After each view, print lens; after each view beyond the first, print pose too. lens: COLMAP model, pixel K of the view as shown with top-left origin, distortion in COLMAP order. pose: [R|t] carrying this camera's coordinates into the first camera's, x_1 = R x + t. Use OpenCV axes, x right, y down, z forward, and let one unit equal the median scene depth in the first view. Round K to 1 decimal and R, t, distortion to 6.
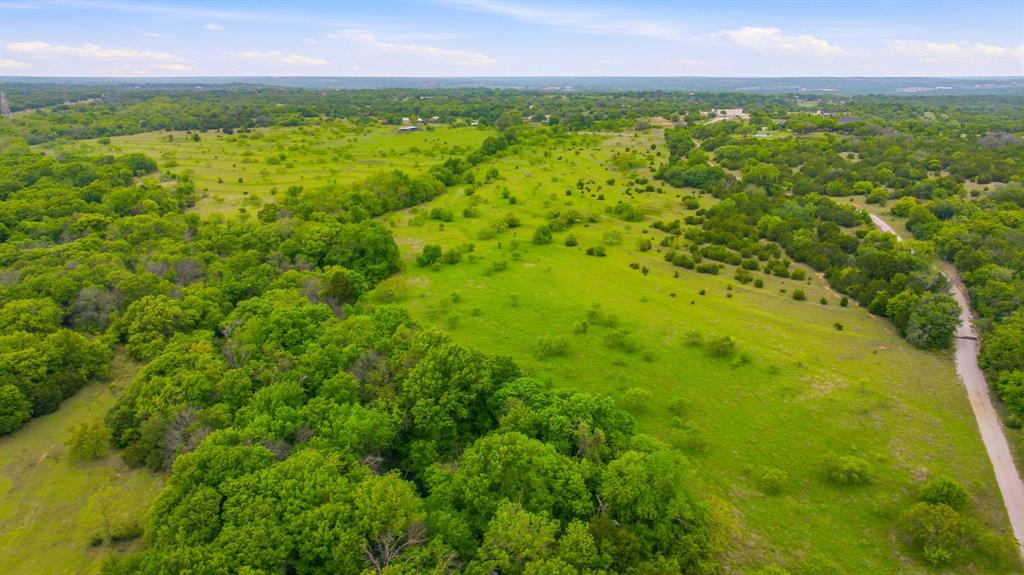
lens RADIAL K [[717.3, 0, 516.0], [0, 717.3, 284.5], [0, 0, 1]] dist [-0.038701, 0.030197]
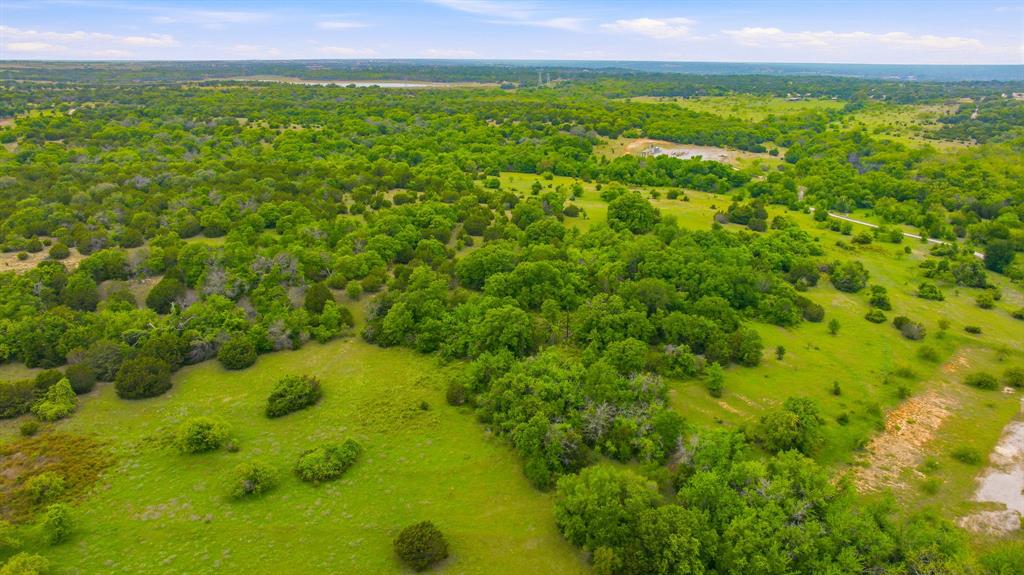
lens RADIAL K [[717.3, 0, 516.0], [0, 717.3, 284.5], [0, 0, 1]] dist [-0.038701, 0.030197]
pose [[0.911436, 0.126088, -0.391645, -0.031026], [-0.118291, 0.992000, 0.044083, 0.210619], [0.394071, 0.006149, 0.919060, -0.772888]]
